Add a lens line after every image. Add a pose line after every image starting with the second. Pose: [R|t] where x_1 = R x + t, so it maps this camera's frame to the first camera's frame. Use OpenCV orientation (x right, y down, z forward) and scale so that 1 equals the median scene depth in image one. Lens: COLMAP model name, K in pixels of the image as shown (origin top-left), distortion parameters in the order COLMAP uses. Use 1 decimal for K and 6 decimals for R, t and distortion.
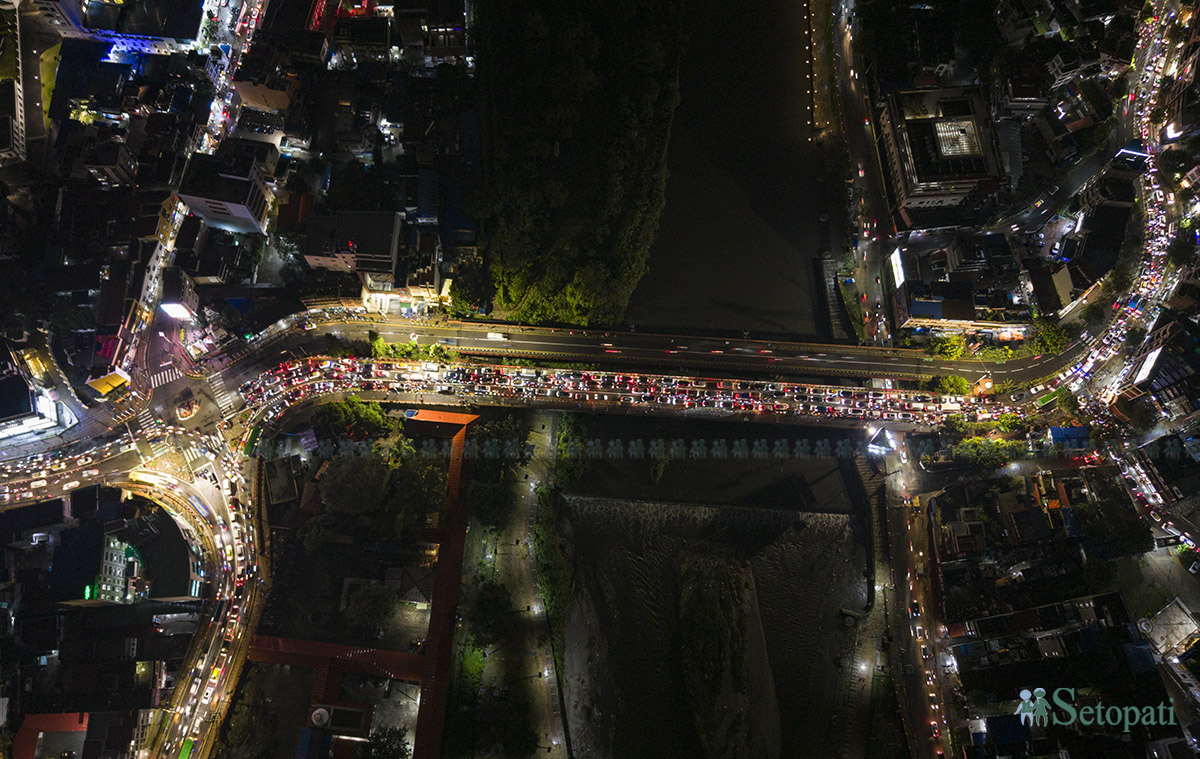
lens RADIAL K [[907.6, 0, 600.0], [0, 907.6, 379.5], [0, 0, 1]] dist [0.067818, -0.089664]
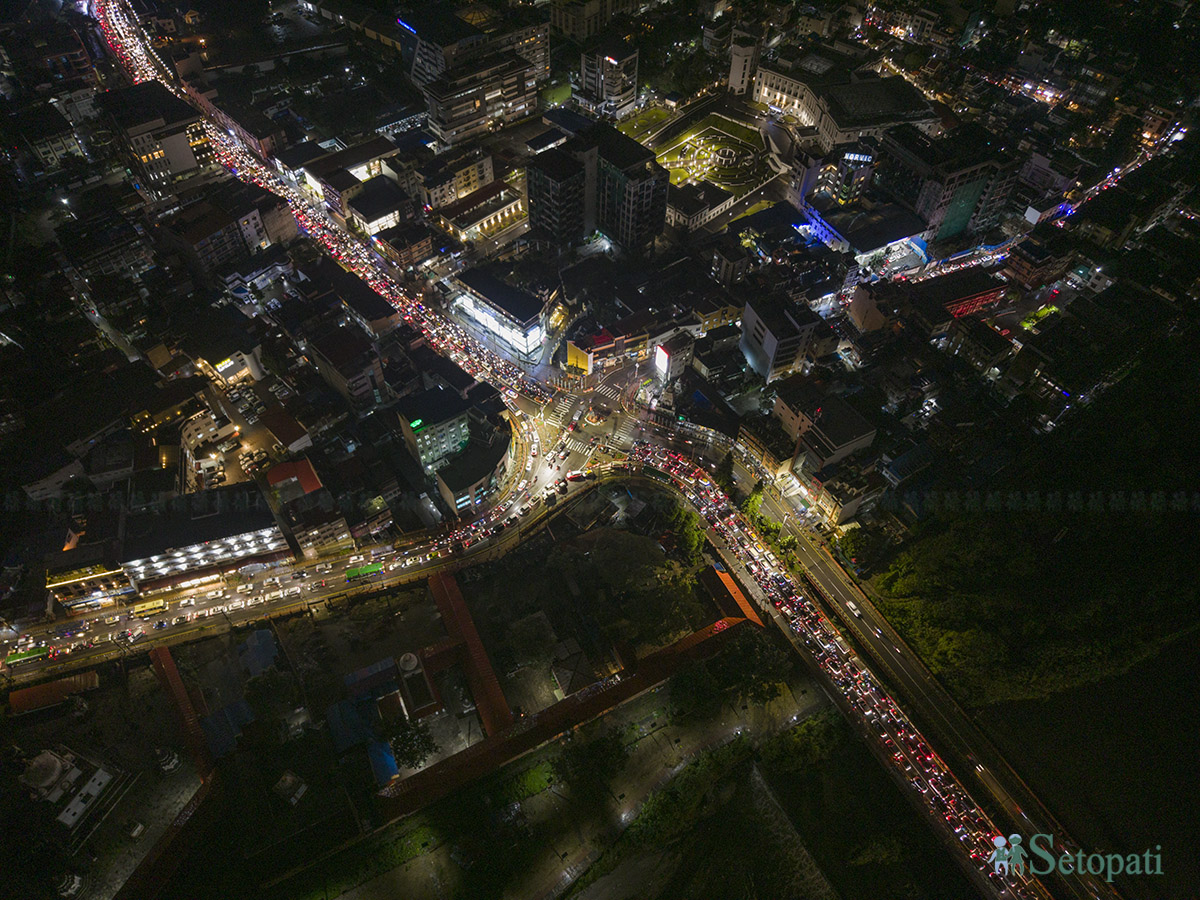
lens RADIAL K [[818.9, 0, 600.0], [0, 818.9, 450.0], [0, 0, 1]] dist [0.042518, -0.003193]
pose [[0.537491, 0.645450, -0.542677, 0.102272], [-0.802558, 0.589083, -0.094243, 0.140942], [0.258853, 0.486185, 0.834637, 0.209197]]
